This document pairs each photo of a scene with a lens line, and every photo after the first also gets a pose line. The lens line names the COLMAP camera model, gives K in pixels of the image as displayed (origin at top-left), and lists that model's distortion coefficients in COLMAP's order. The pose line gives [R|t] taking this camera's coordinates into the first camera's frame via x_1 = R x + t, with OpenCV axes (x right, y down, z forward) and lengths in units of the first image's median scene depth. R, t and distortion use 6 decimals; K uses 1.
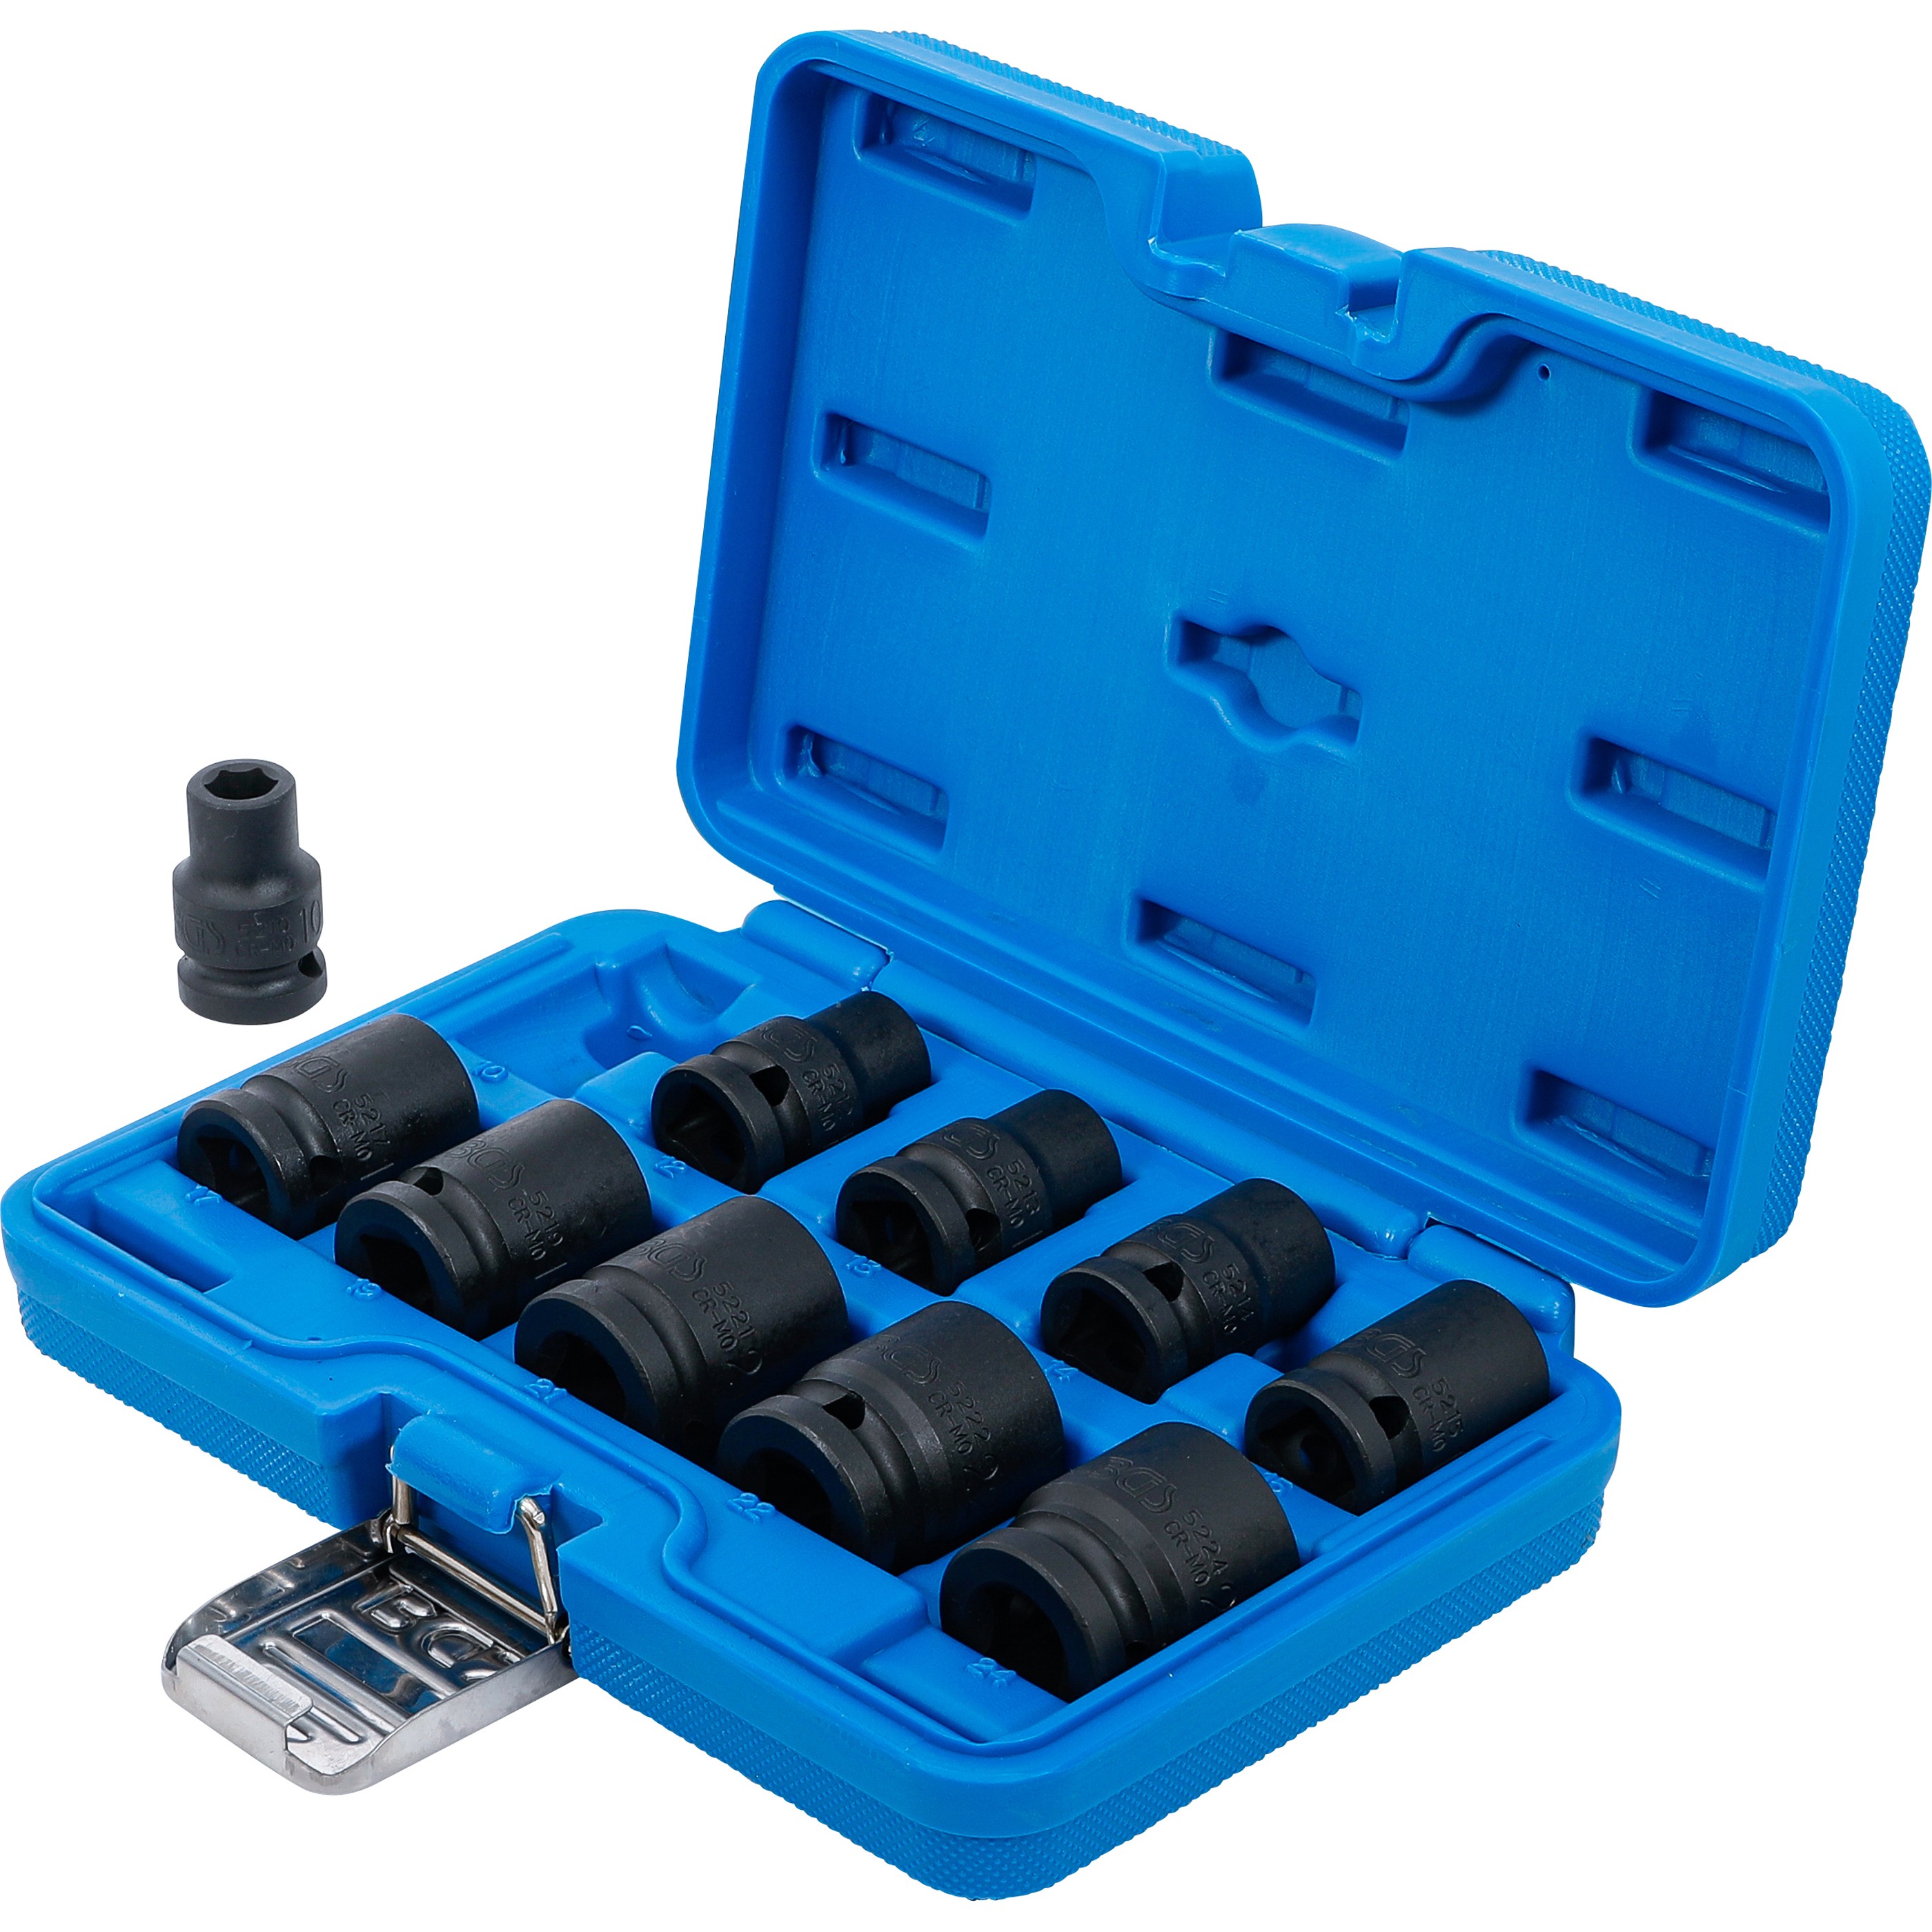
lens RADIAL K [[6836.7, 0, 966.0], [0, 6836.7, 966.0], [0, 0, 1]] dist [-0.155657, 2.036996]
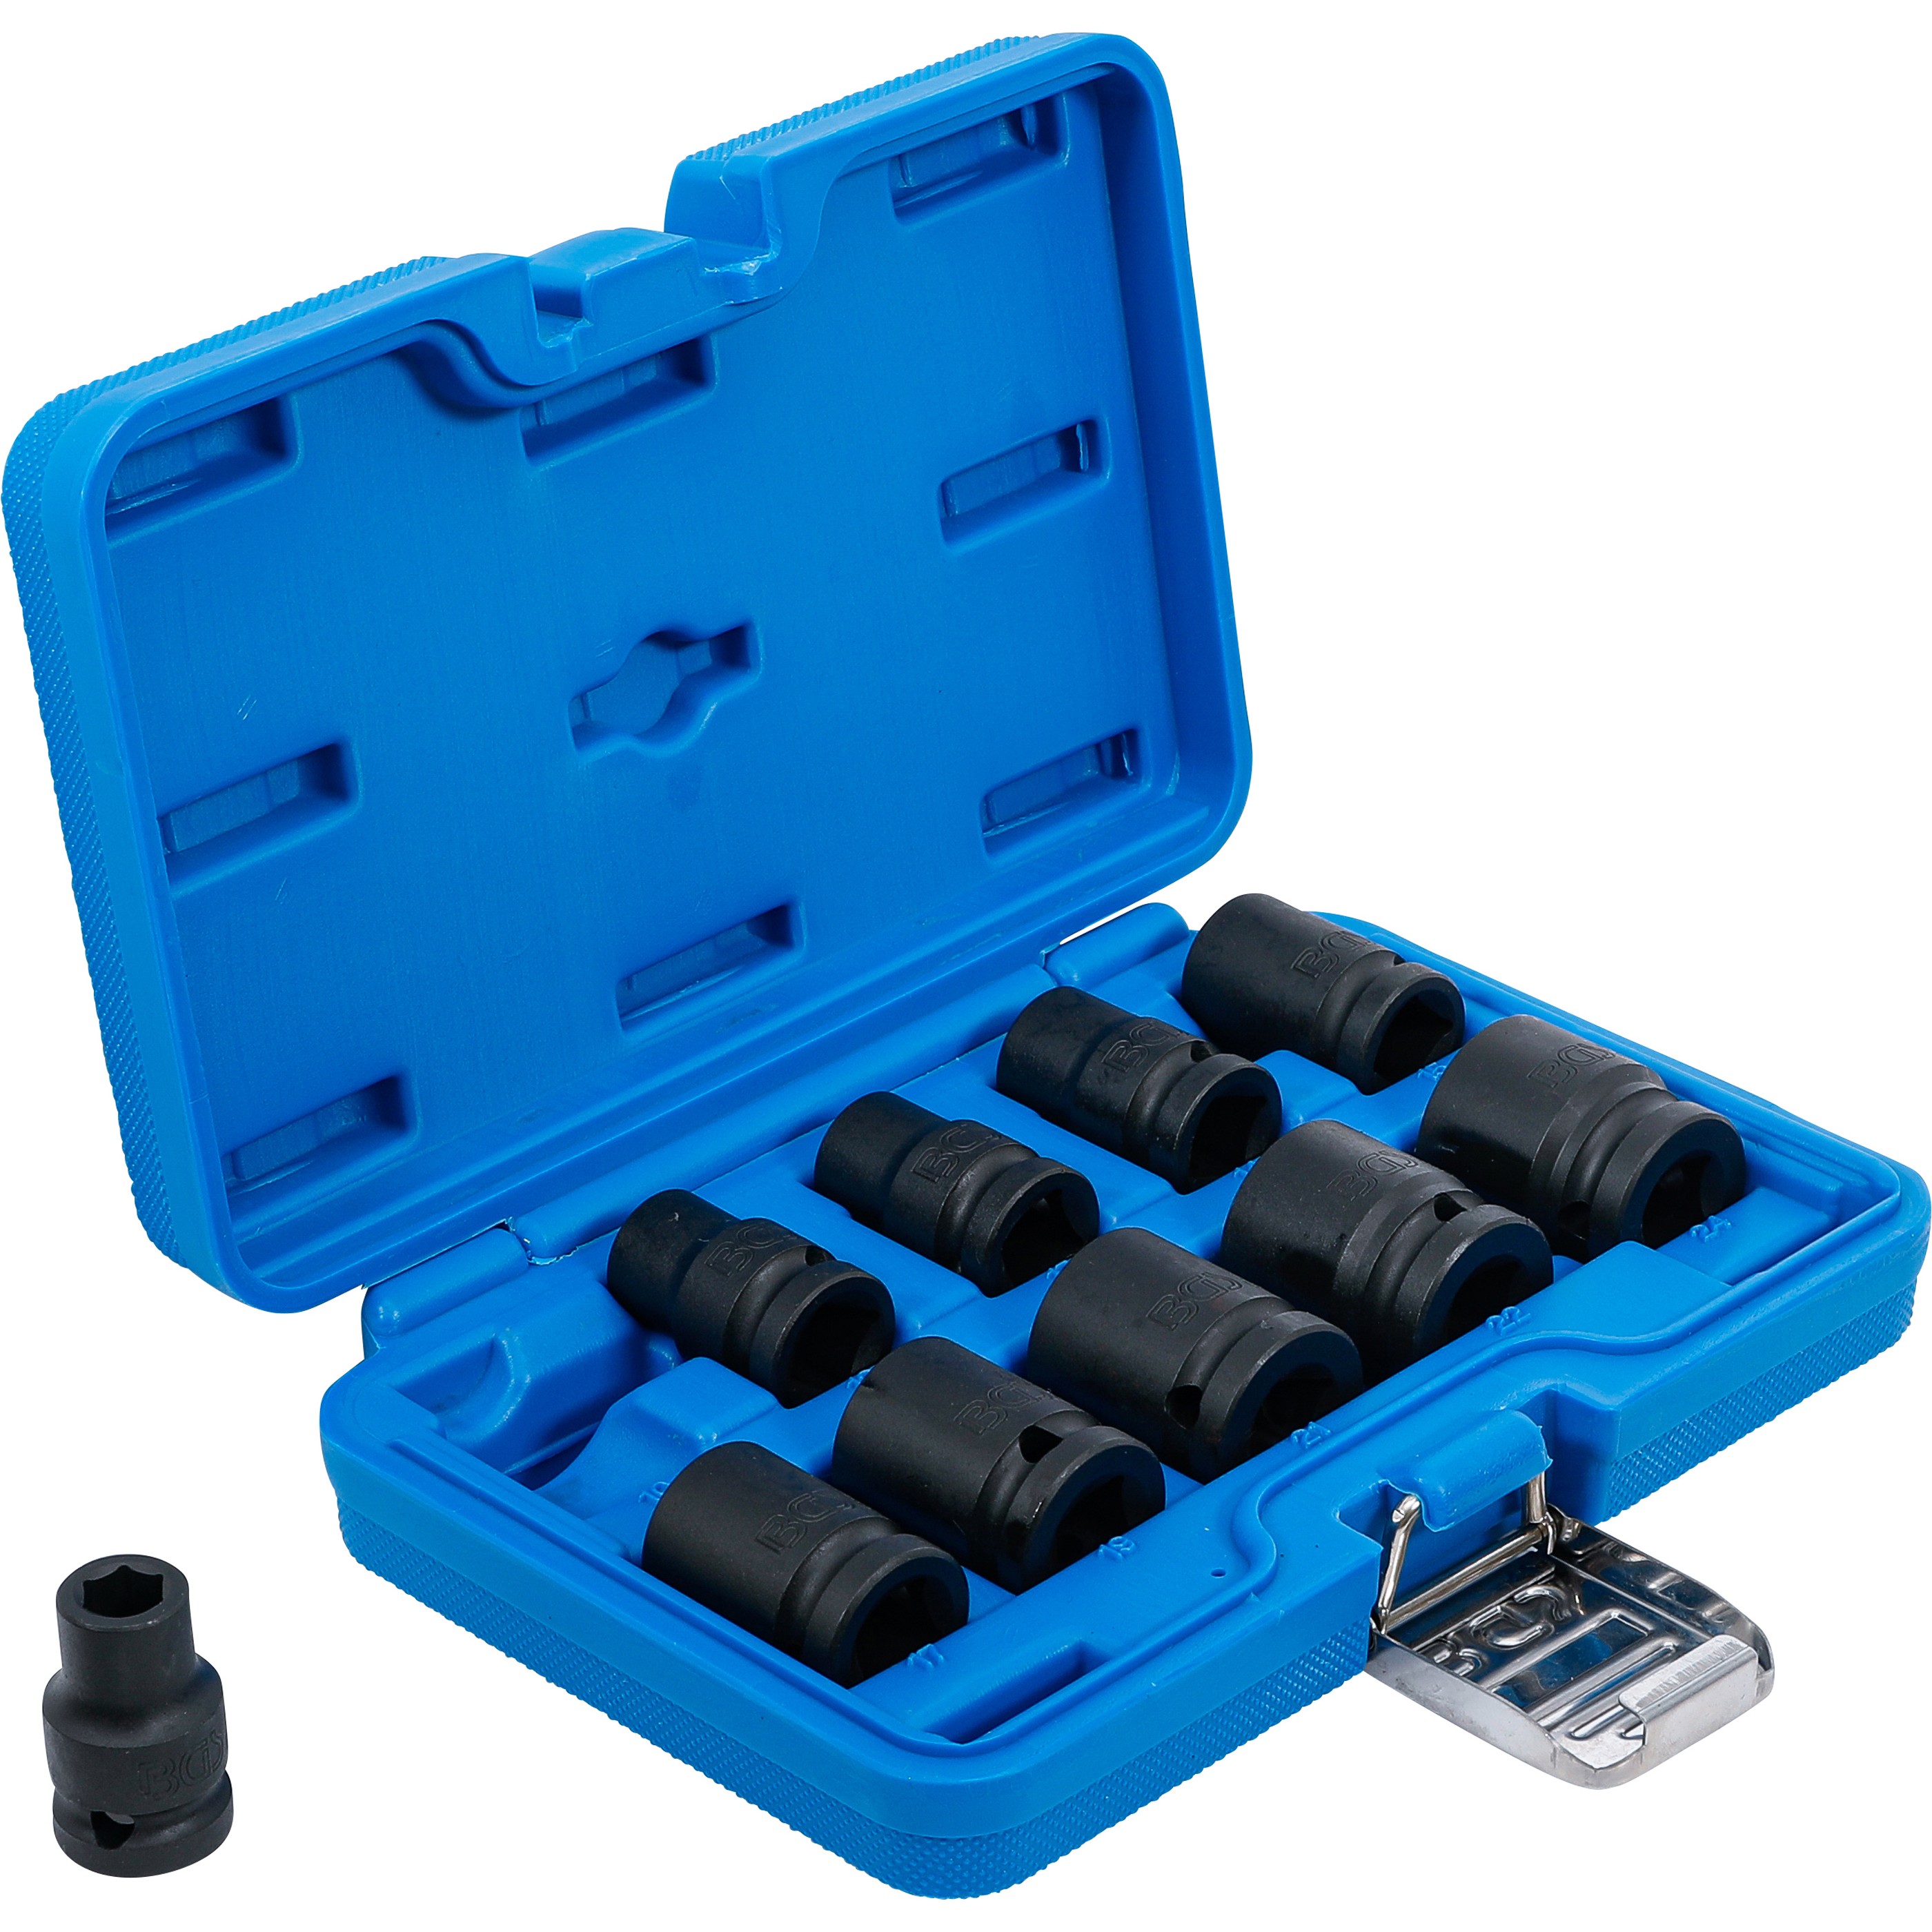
lens RADIAL K [[6836.7, 0, 966.0], [0, 6836.7, 966.0], [0, 0, 1]] dist [-0.155657, 2.036996]
pose [[0.018812, -0.495276, 0.868532, -0.858125], [0.500015, 0.756912, 0.420795, -0.416167], [-0.865812, 0.426363, 0.261884, 0.727715]]
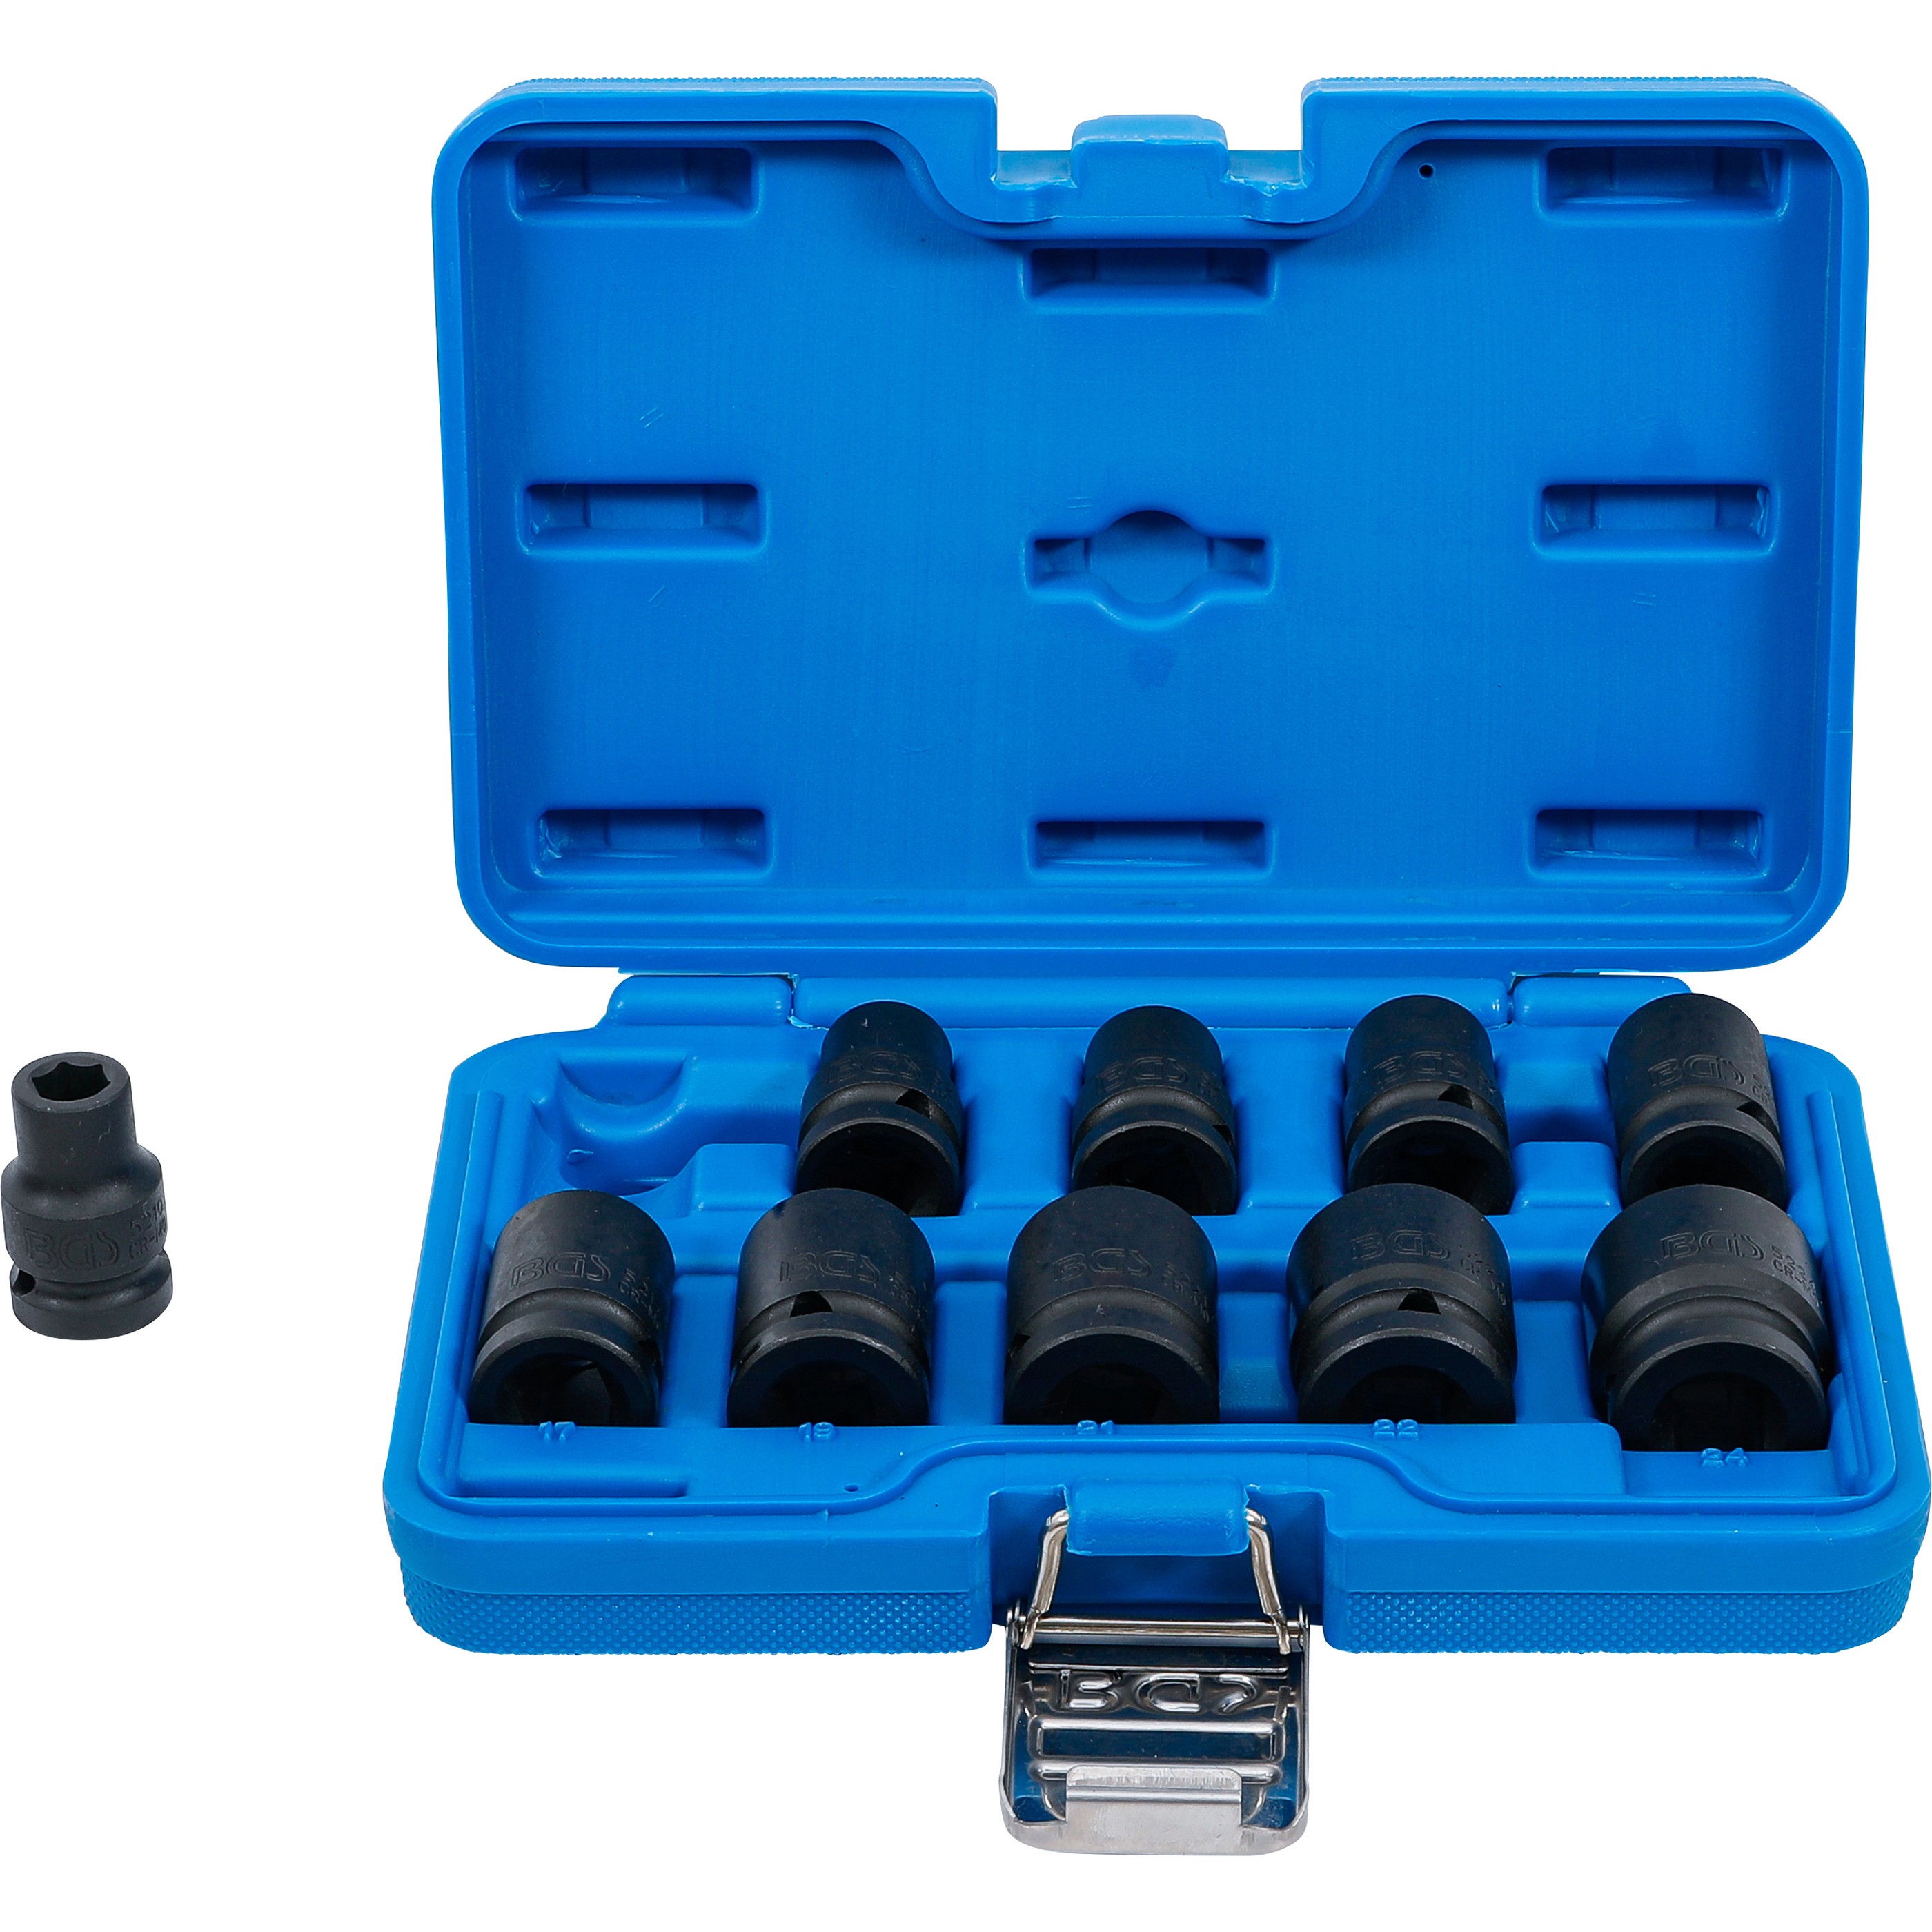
lens RADIAL K [[6836.7, 0, 966.0], [0, 6836.7, 966.0], [0, 0, 1]] dist [-0.155657, 2.036996]
pose [[0.732051, -0.354350, 0.581840, -0.603769], [0.350650, 0.928243, 0.124139, -0.124649], [-0.584077, 0.113146, 0.803774, 0.201987]]
